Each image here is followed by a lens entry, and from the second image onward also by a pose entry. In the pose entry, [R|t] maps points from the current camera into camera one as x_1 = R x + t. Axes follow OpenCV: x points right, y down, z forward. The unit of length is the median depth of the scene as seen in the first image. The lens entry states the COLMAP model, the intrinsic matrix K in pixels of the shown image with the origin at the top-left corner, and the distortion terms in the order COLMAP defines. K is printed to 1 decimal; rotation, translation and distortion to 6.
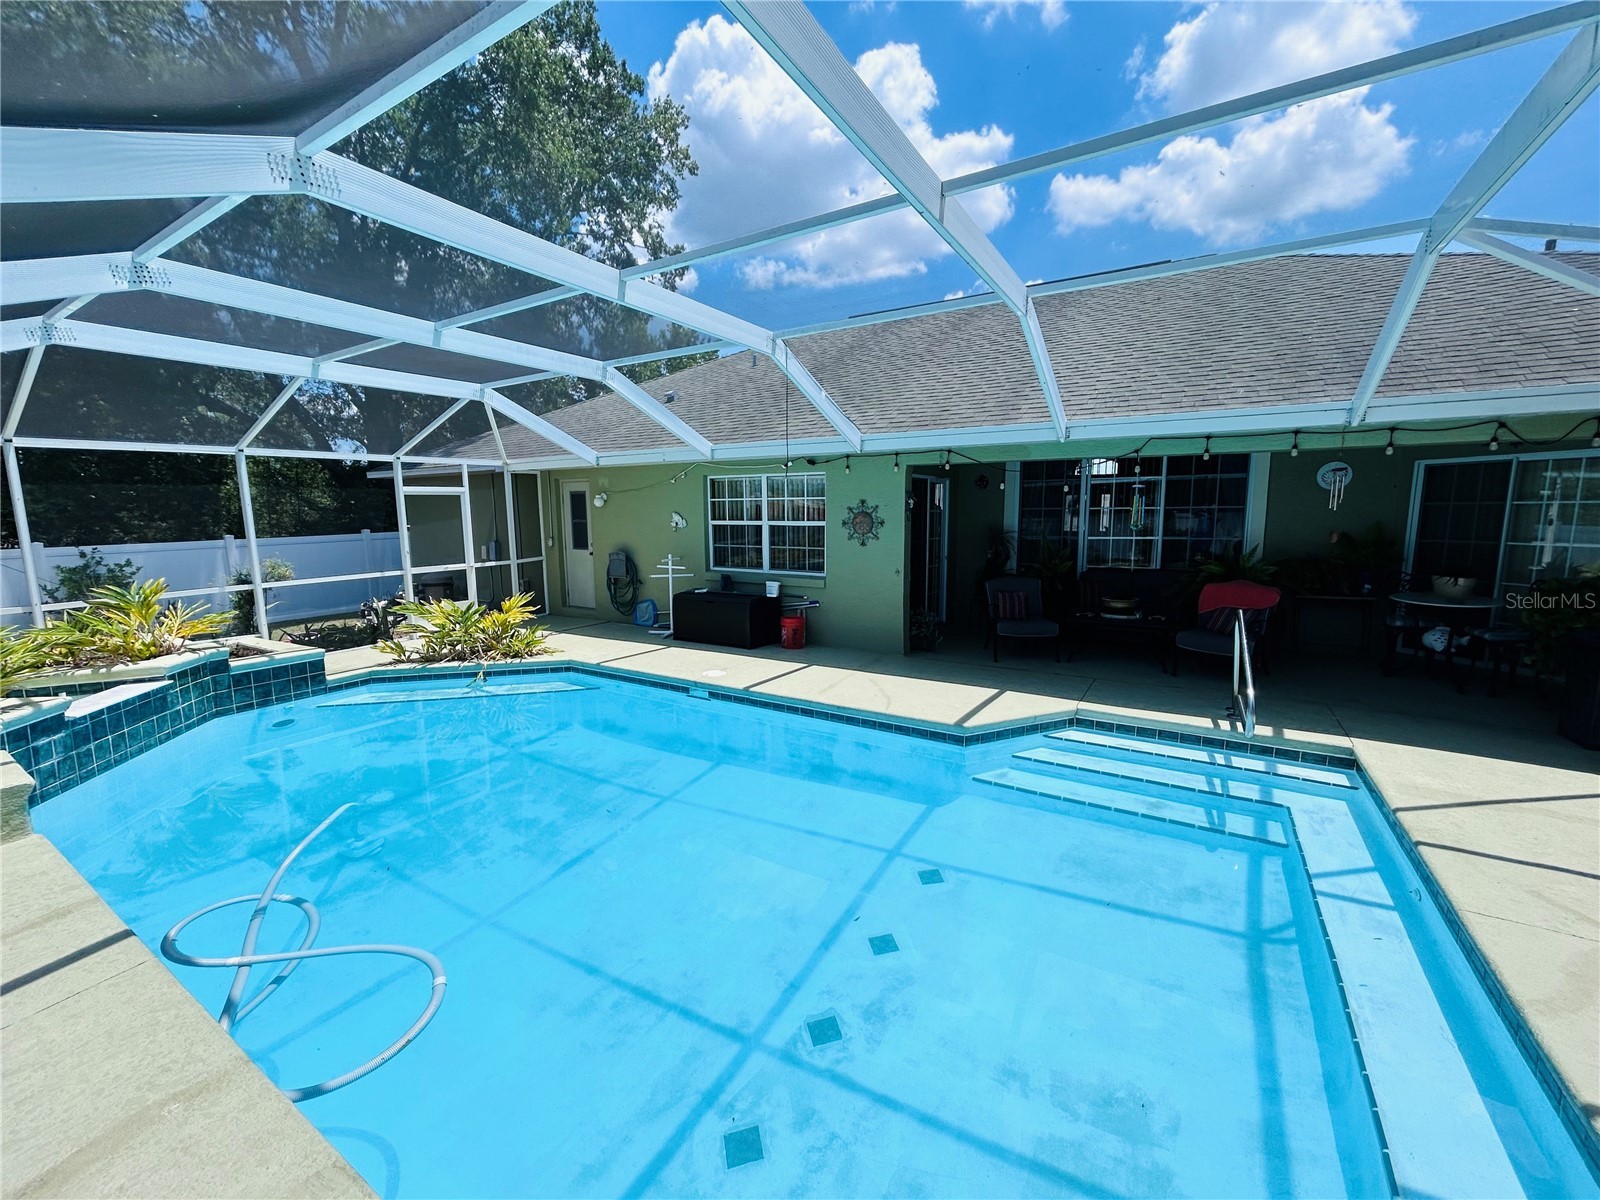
lens RADIAL K [[651.6, 0, 795.9], [0, 651.6, 596.3], [0, 0, 1]] dist [-0.001577, 0.000986]
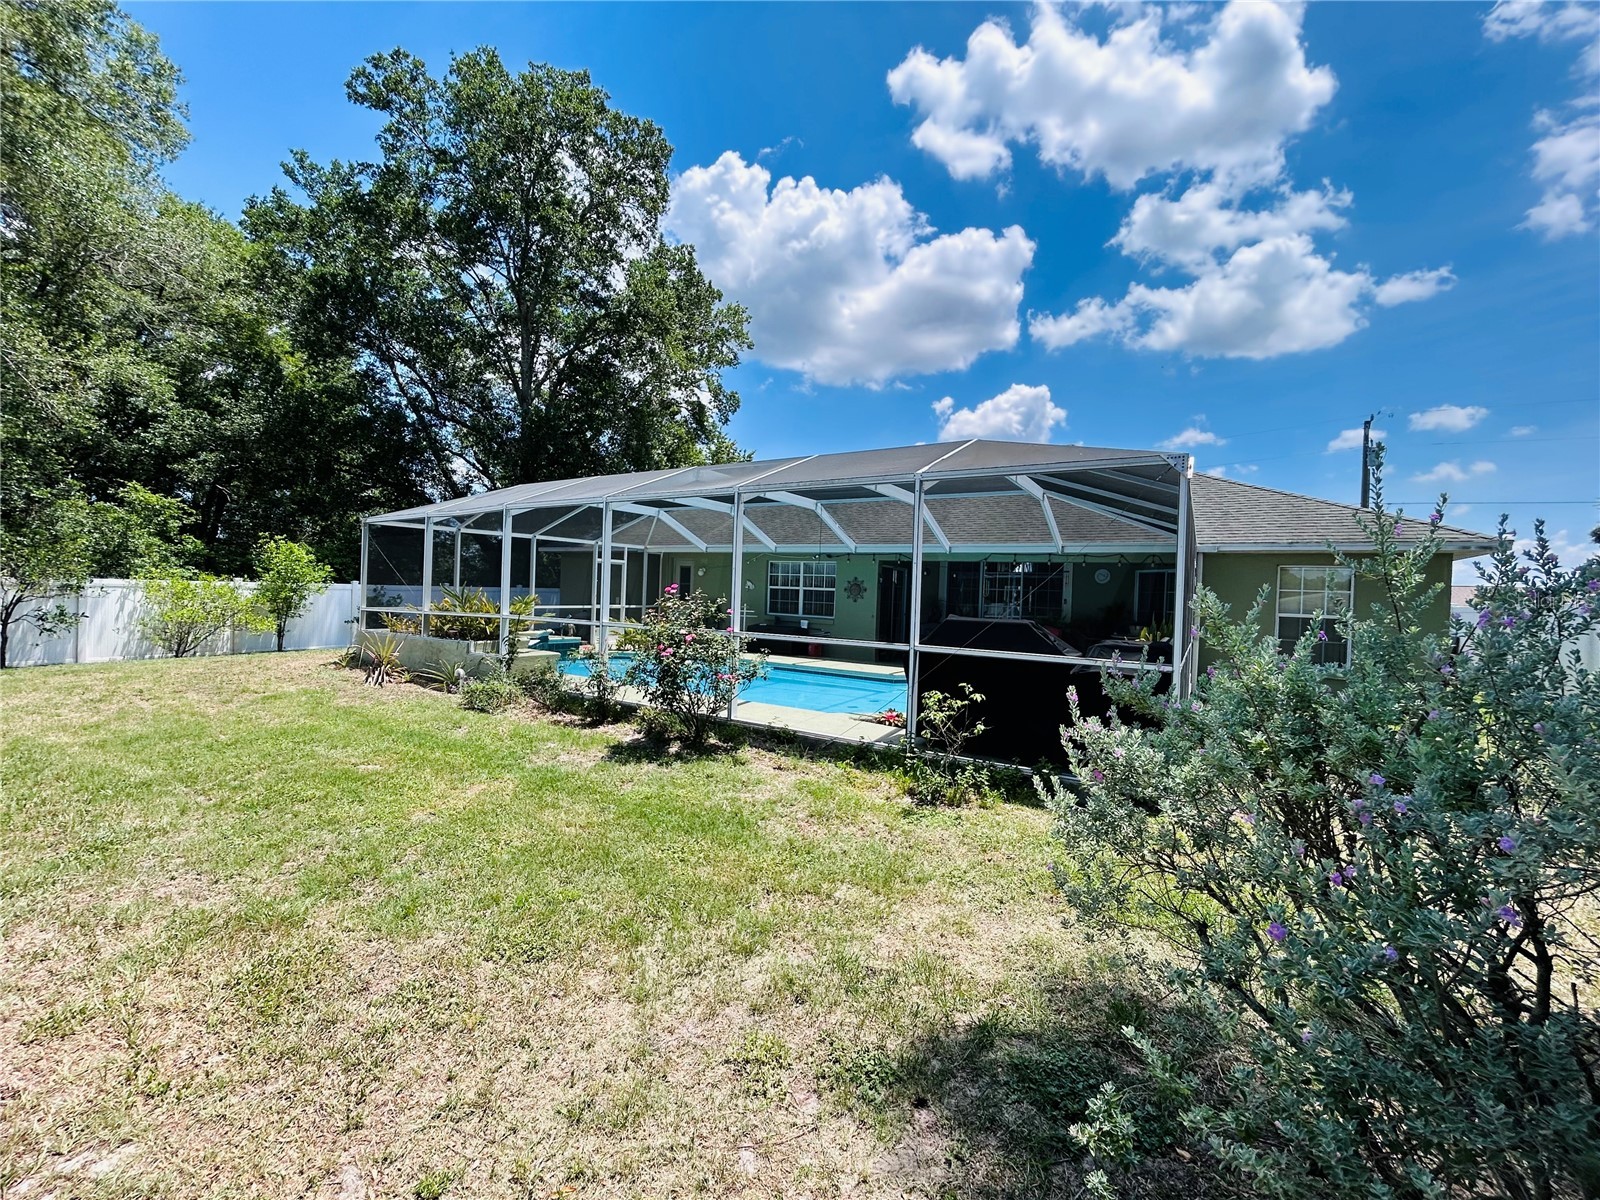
lens RADIAL K [[651.6, 0, 797.0], [0, 651.6, 603.4], [0, 0, 1]] dist [-0.001577, 0.000986]
pose [[0.998841, 0.047562, -0.007368, -0.039484], [-0.048101, 0.991746, -0.118852, 0.127655], [0.001654, 0.119068, 0.992885, -0.691270]]
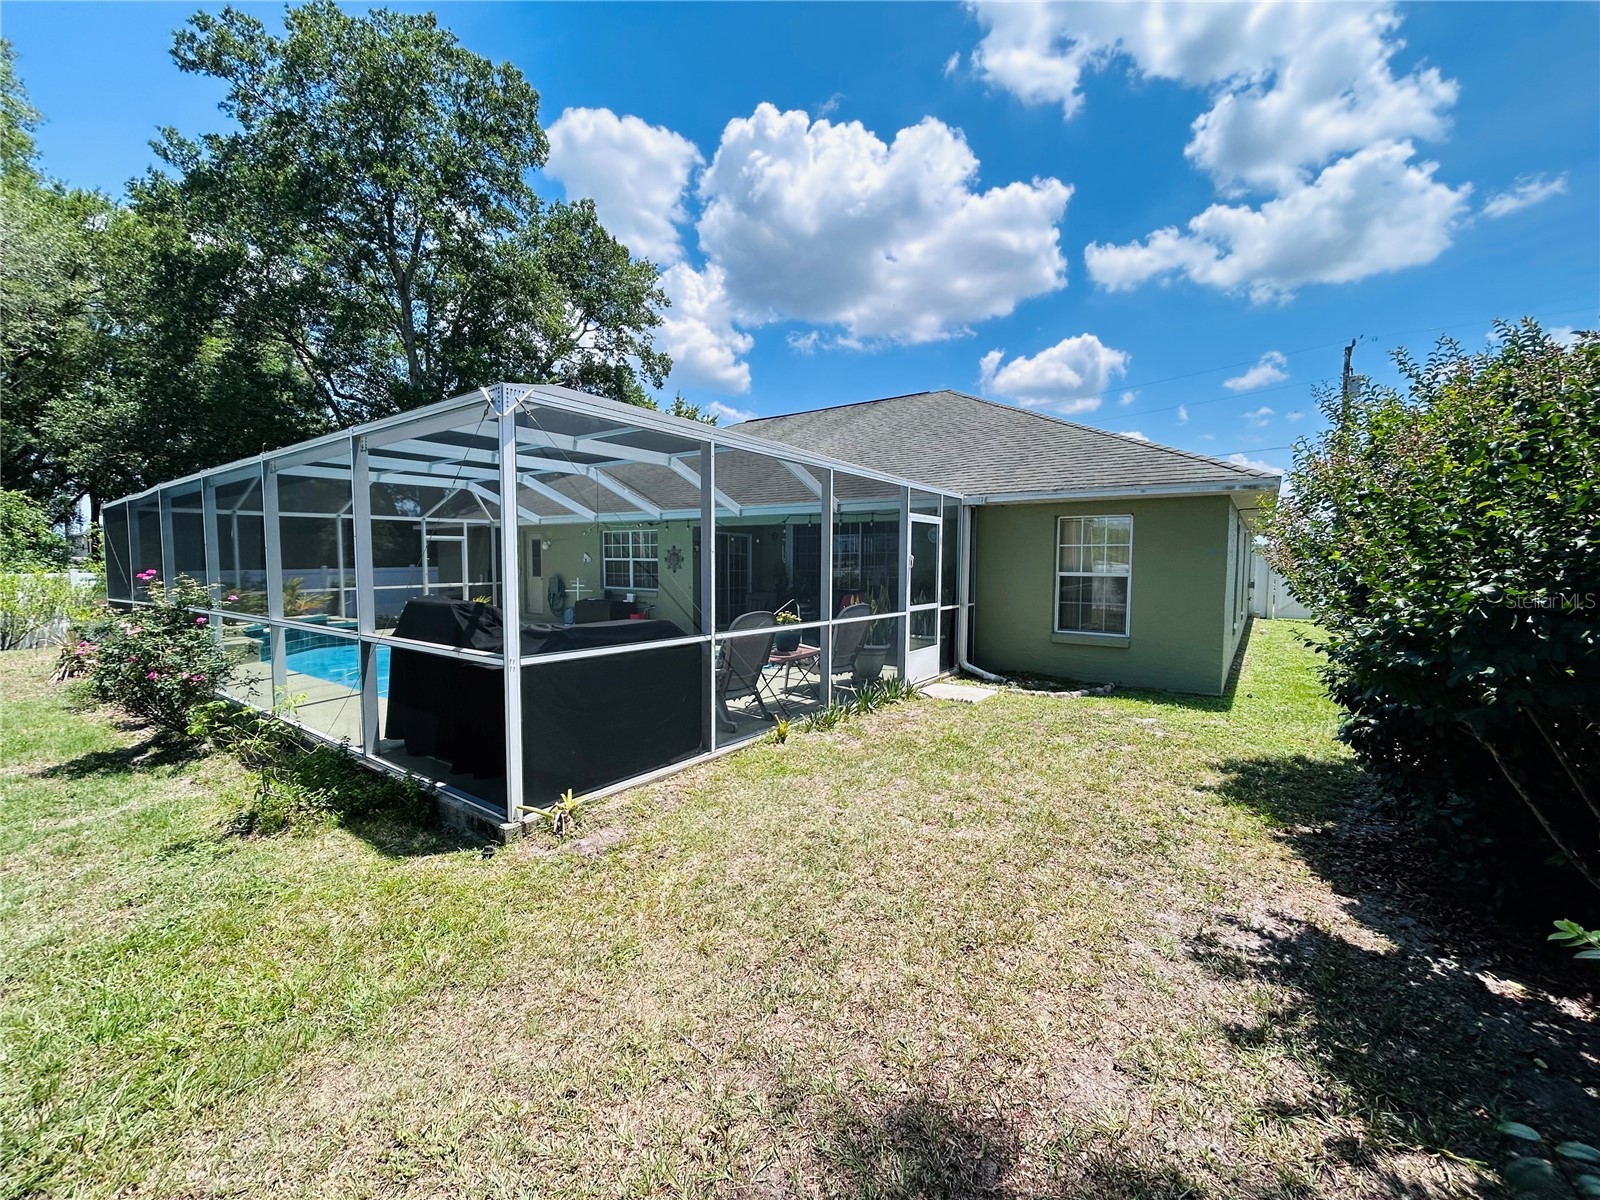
lens RADIAL K [[651.6, 0, 799.4], [0, 651.6, 599.6], [0, 0, 1]] dist [-0.001577, 0.000986]
pose [[0.997051, 0.017384, -0.074744, 0.463221], [-0.022619, 0.997306, -0.069774, 0.088401], [0.073330, 0.071259, 0.994759, -0.566387]]
